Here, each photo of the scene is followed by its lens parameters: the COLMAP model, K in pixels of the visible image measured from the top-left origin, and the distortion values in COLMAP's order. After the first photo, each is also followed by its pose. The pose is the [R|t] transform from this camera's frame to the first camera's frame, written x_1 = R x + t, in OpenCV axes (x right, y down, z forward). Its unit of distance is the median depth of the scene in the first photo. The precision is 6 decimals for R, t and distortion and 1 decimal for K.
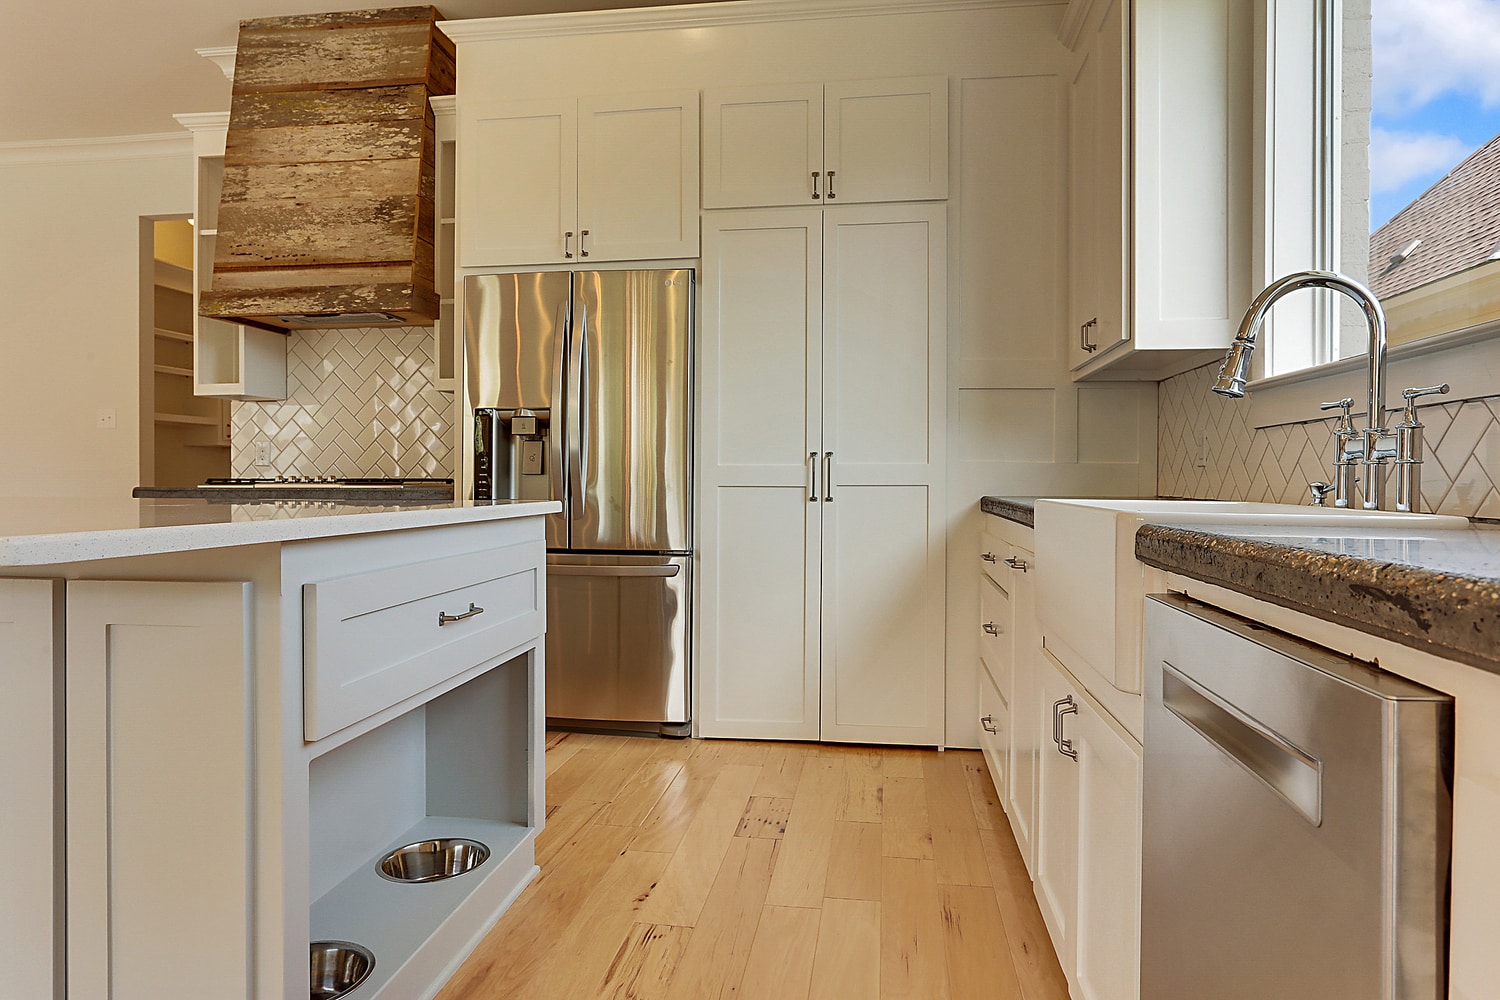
lens RADIAL K [[908.9, 0, 744.6], [0, 908.9, 504.6], [0, 0, 1]] dist [-0.018154, 0.005492]
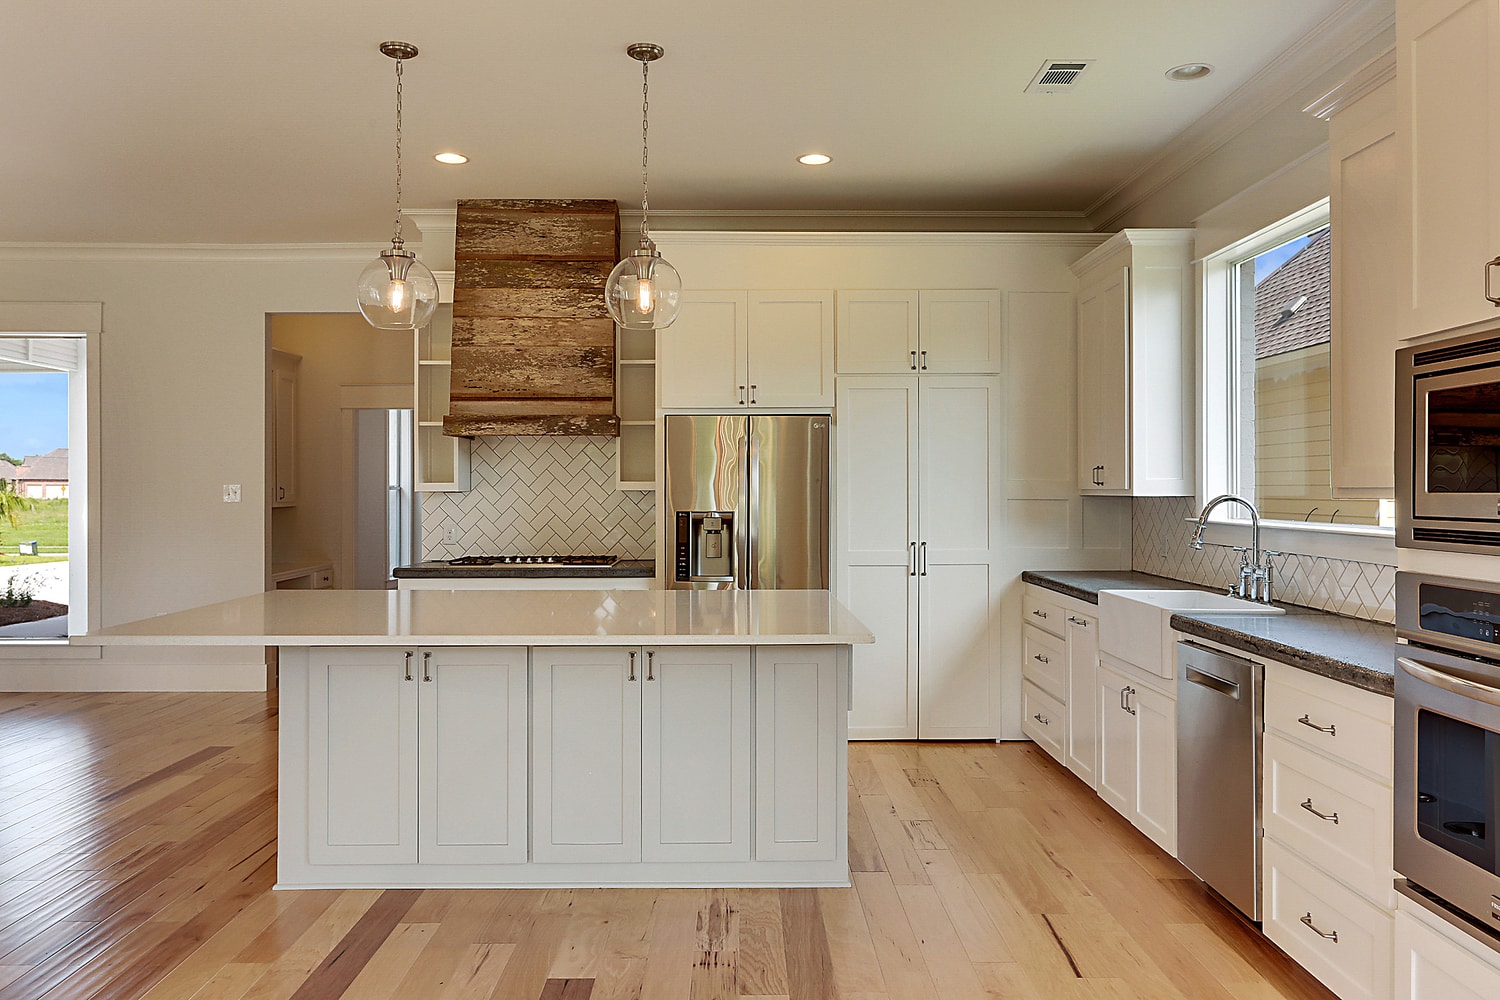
lens RADIAL K [[1149.6, 0, 752.0], [0, 1149.6, 496.6], [0, 0, 1]] dist [-0.004332, -0.000245]
pose [[0.983667, -0.001222, 0.179992, -0.468762], [0.004187, 0.999862, -0.016097, -0.093085], [-0.179948, 0.016588, 0.983536, -0.711063]]
